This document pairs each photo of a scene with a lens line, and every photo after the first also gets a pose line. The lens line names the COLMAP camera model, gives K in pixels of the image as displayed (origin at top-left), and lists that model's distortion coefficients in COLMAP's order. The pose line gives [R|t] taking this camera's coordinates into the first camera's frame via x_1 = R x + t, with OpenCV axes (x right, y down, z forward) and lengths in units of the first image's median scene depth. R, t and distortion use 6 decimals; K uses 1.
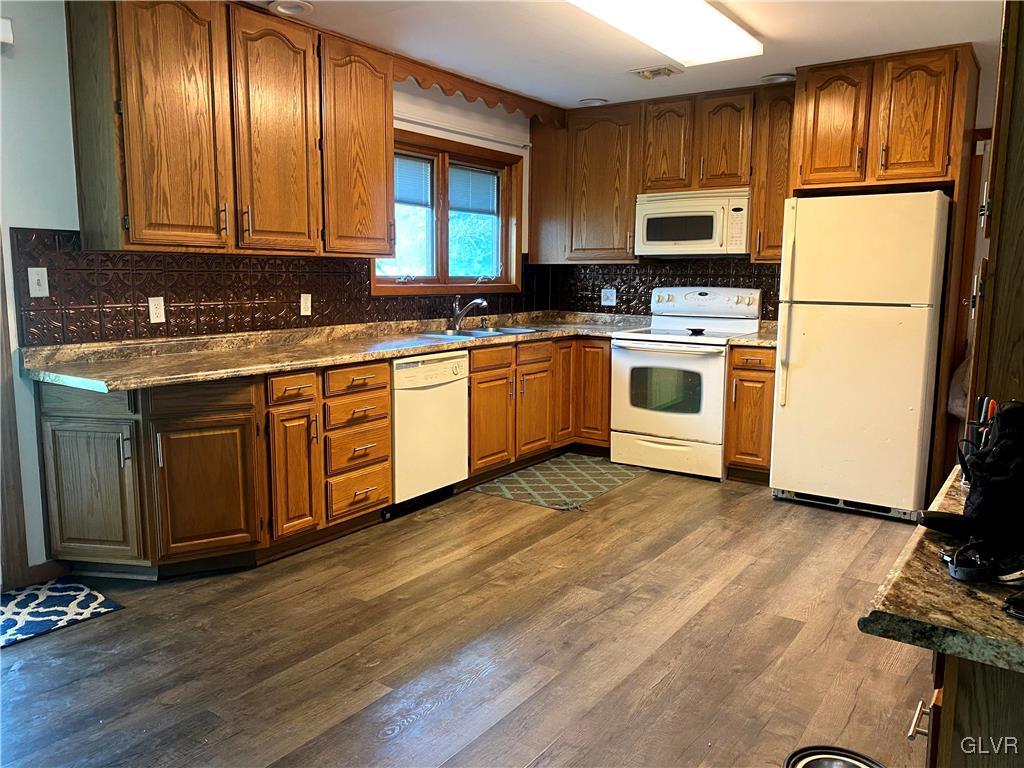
lens RADIAL K [[780.8, 0, 504.7], [0, 780.8, 379.5], [0, 0, 1]] dist [0.076516, -0.115871]
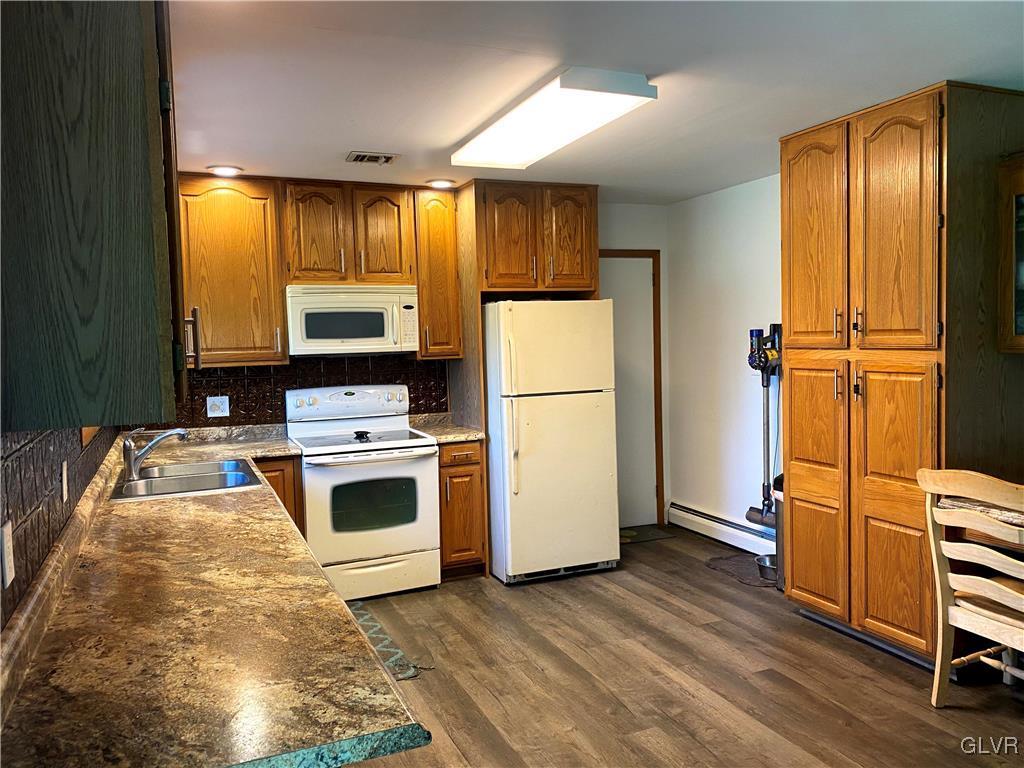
lens RADIAL K [[780.8, 0, 504.7], [0, 780.8, 379.5], [0, 0, 1]] dist [0.076516, -0.115871]
pose [[0.519790, -0.069079, 0.851497, -0.490054], [0.146911, 0.989105, -0.009438, -0.101615], [-0.841567, 0.130000, 0.524275, 0.409146]]
